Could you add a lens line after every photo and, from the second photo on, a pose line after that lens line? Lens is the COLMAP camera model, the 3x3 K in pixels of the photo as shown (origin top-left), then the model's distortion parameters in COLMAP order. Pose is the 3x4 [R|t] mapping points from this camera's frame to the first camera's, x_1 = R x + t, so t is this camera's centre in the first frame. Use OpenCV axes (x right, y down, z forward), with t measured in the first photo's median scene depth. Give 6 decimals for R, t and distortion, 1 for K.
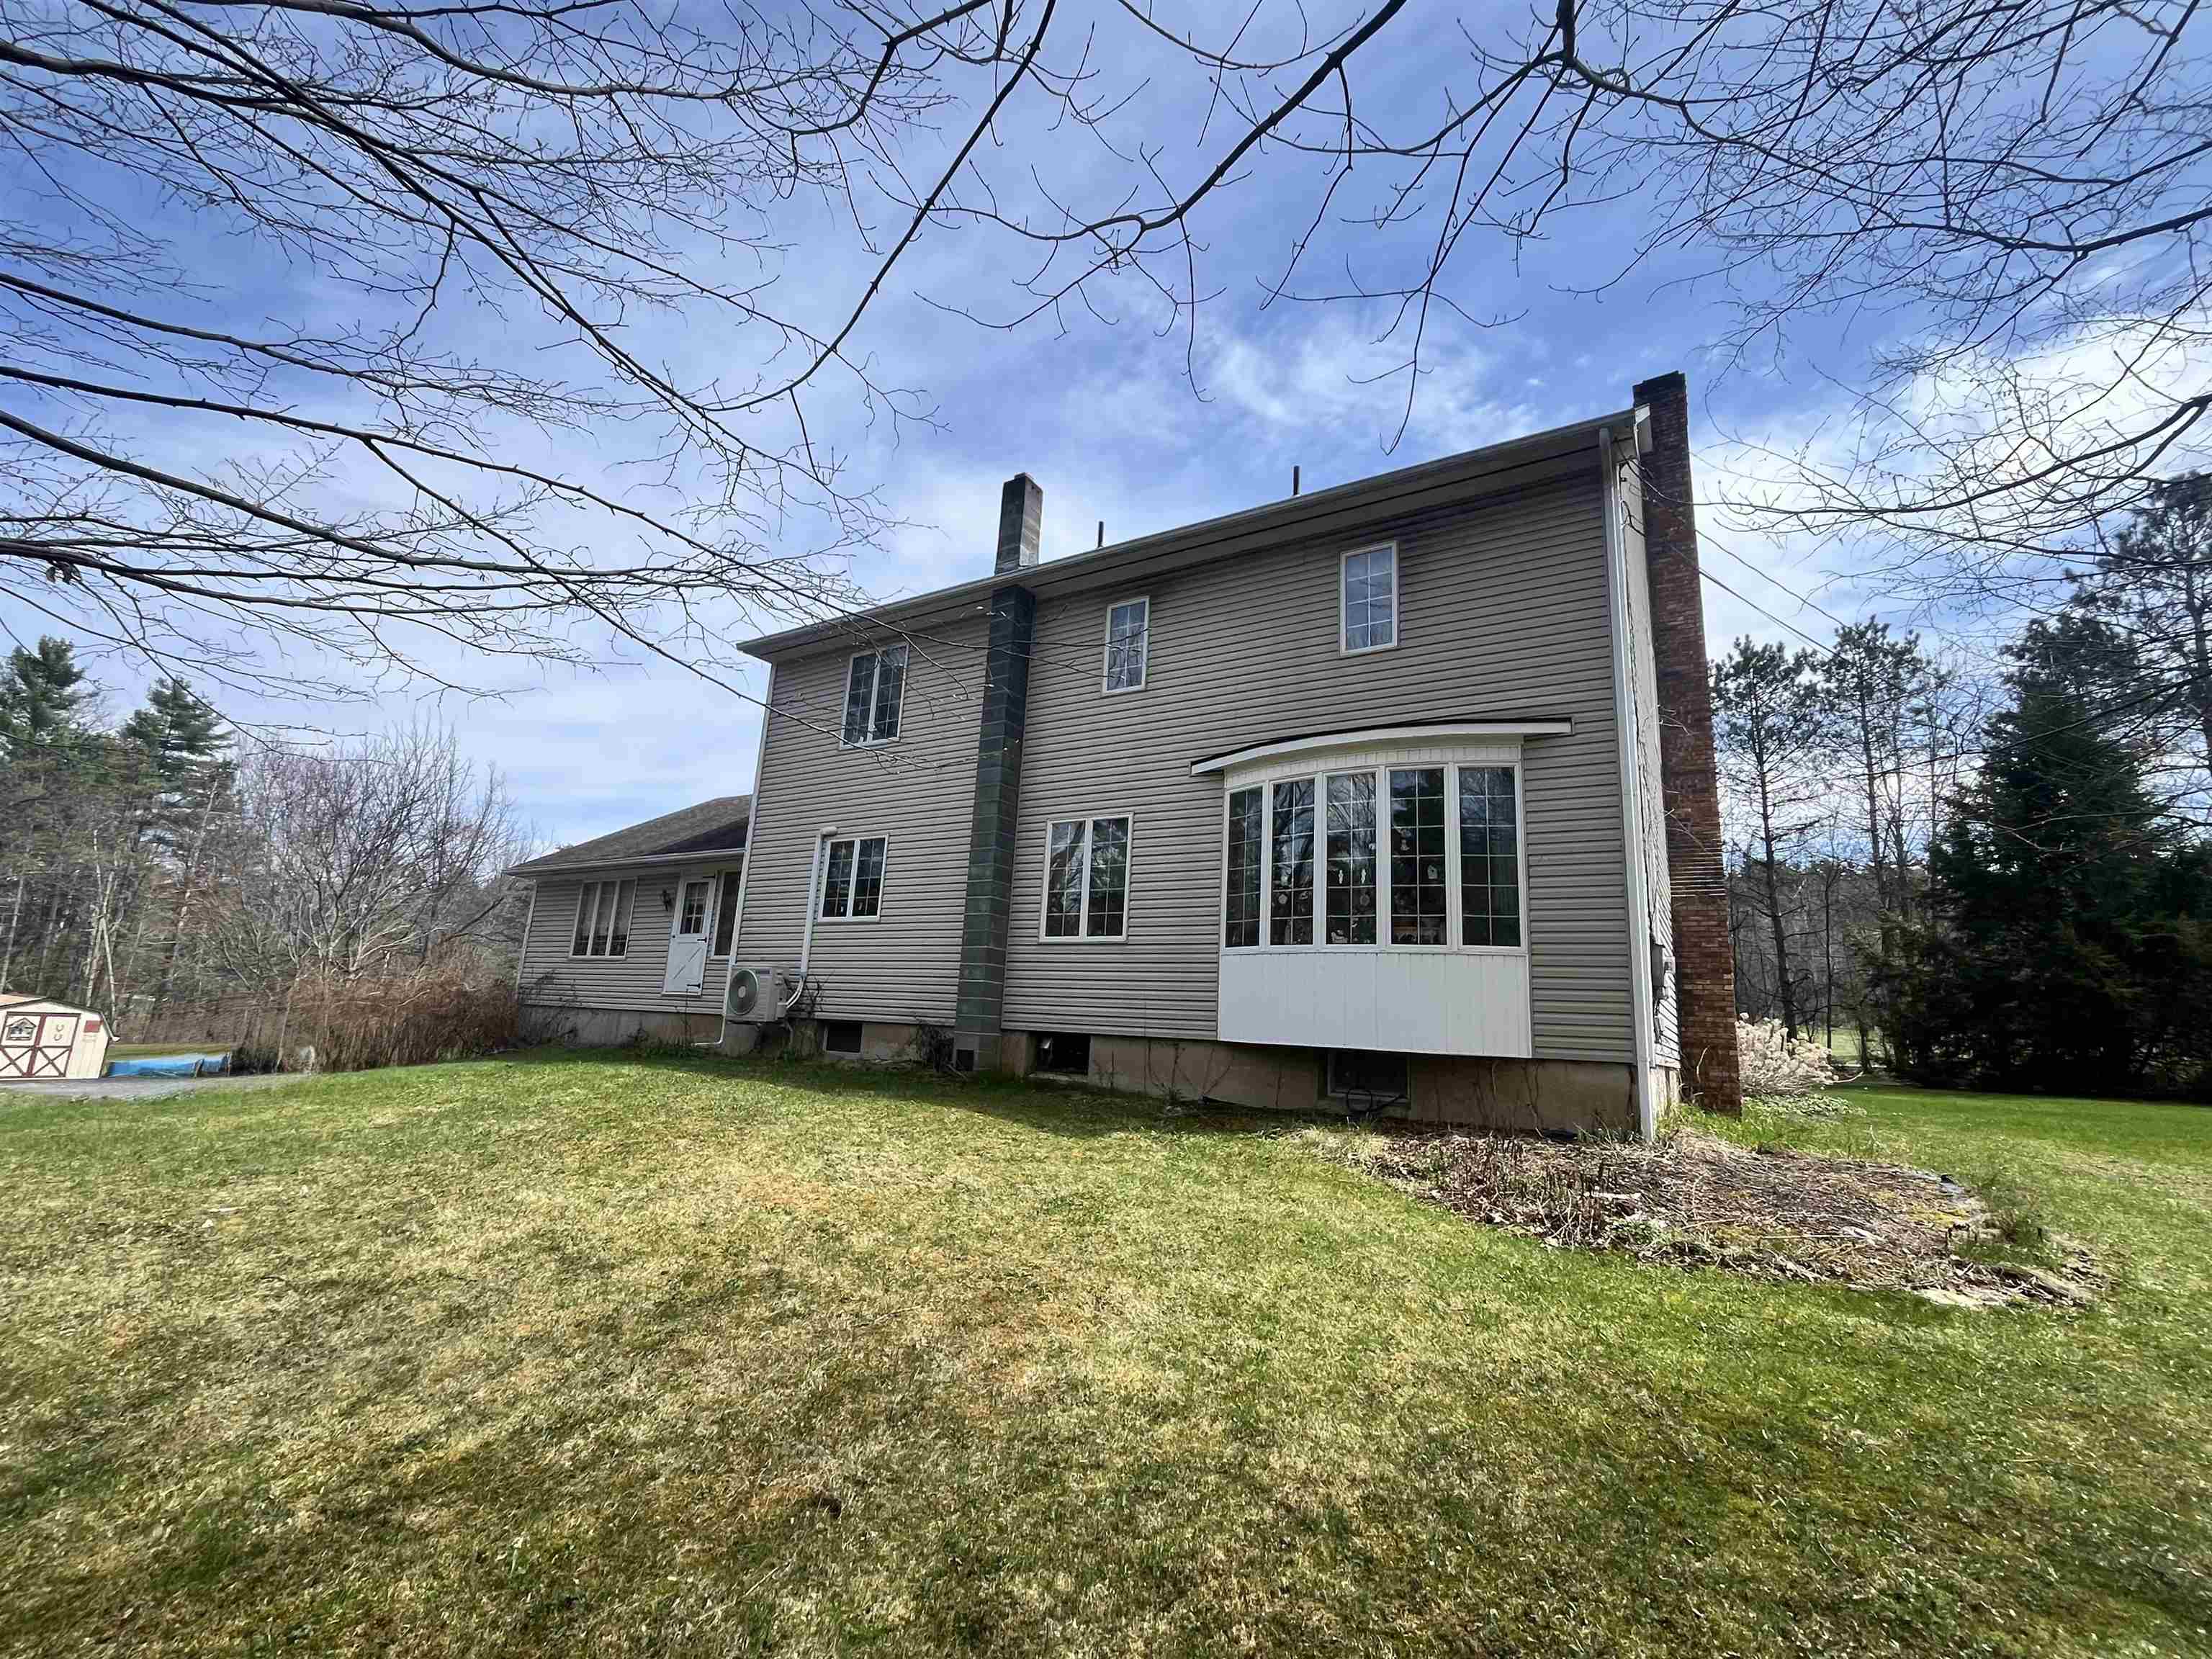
lens RADIAL K [[963.1, 0, 1108.0], [0, 963.1, 822.5], [0, 0, 1]] dist [-0.003102, -0.000053]
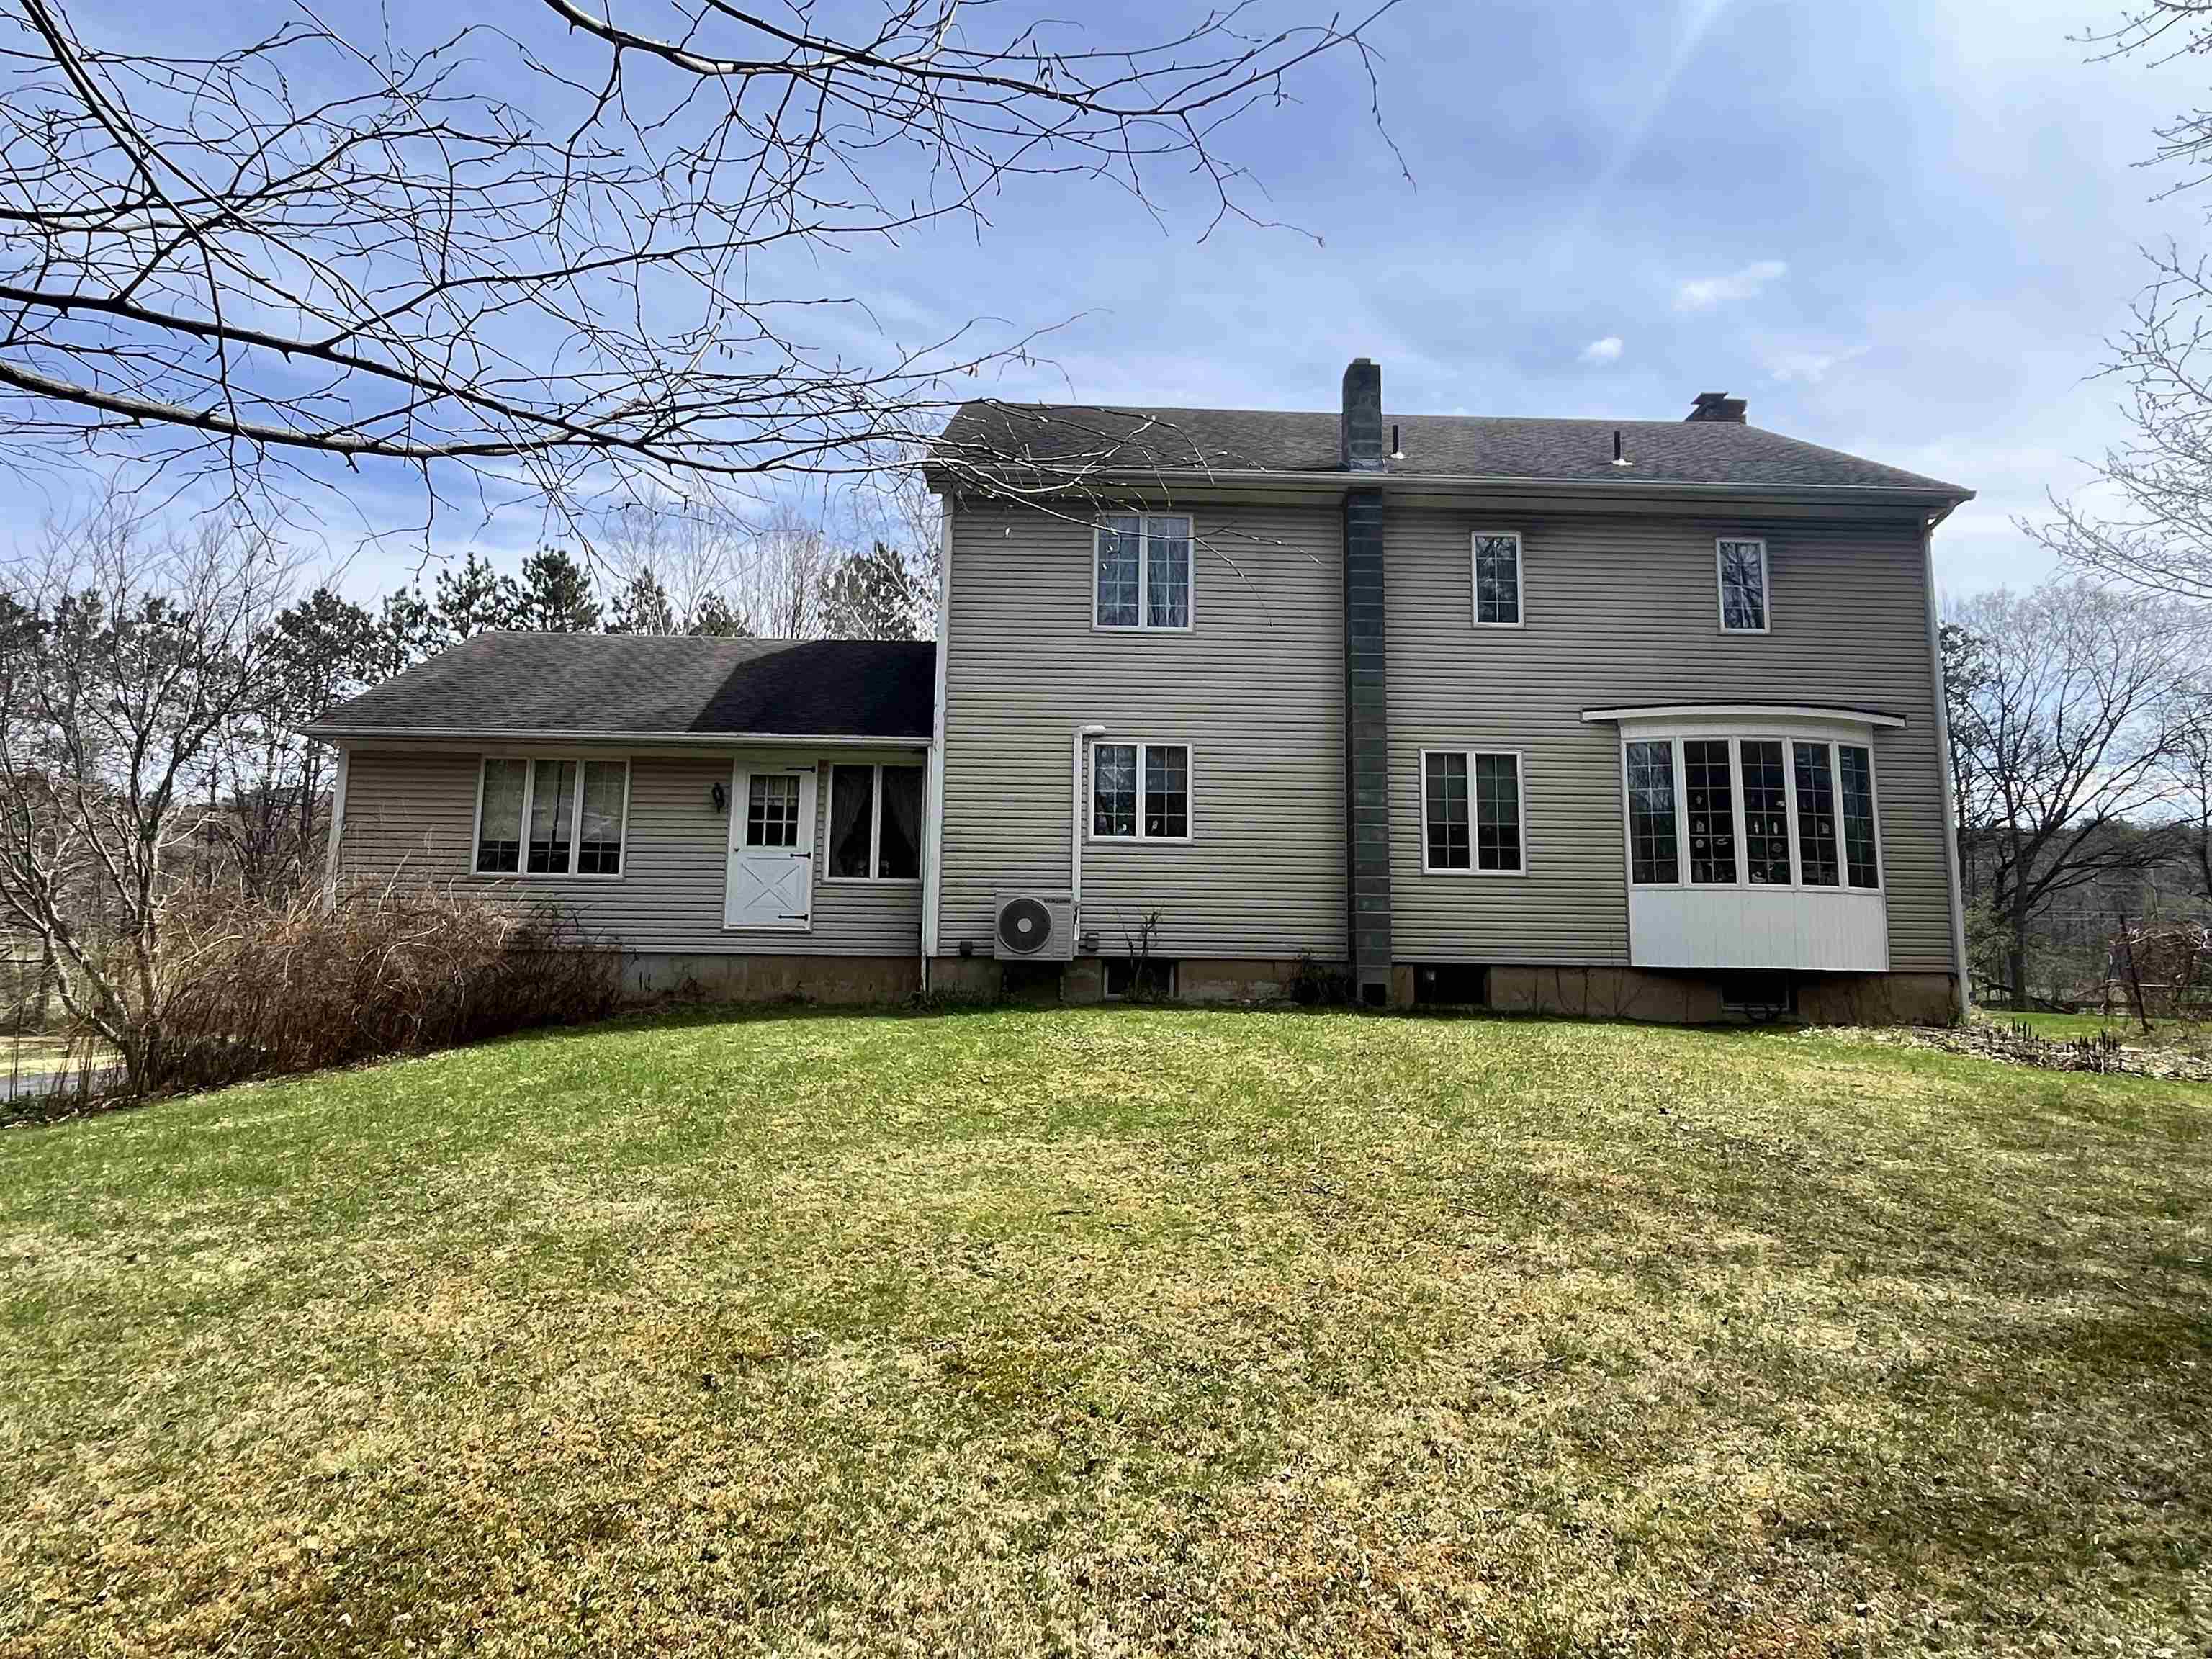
lens RADIAL K [[1225.9, 0, 1105.9], [0, 1225.9, 835.6], [0, 0, 1]] dist [0.003718, 0.000180]
pose [[0.832947, 0.038687, 0.551999, -1.101038], [-0.093203, 0.993110, 0.071038, 0.029215], [-0.545448, -0.110619, 0.830813, 0.155149]]
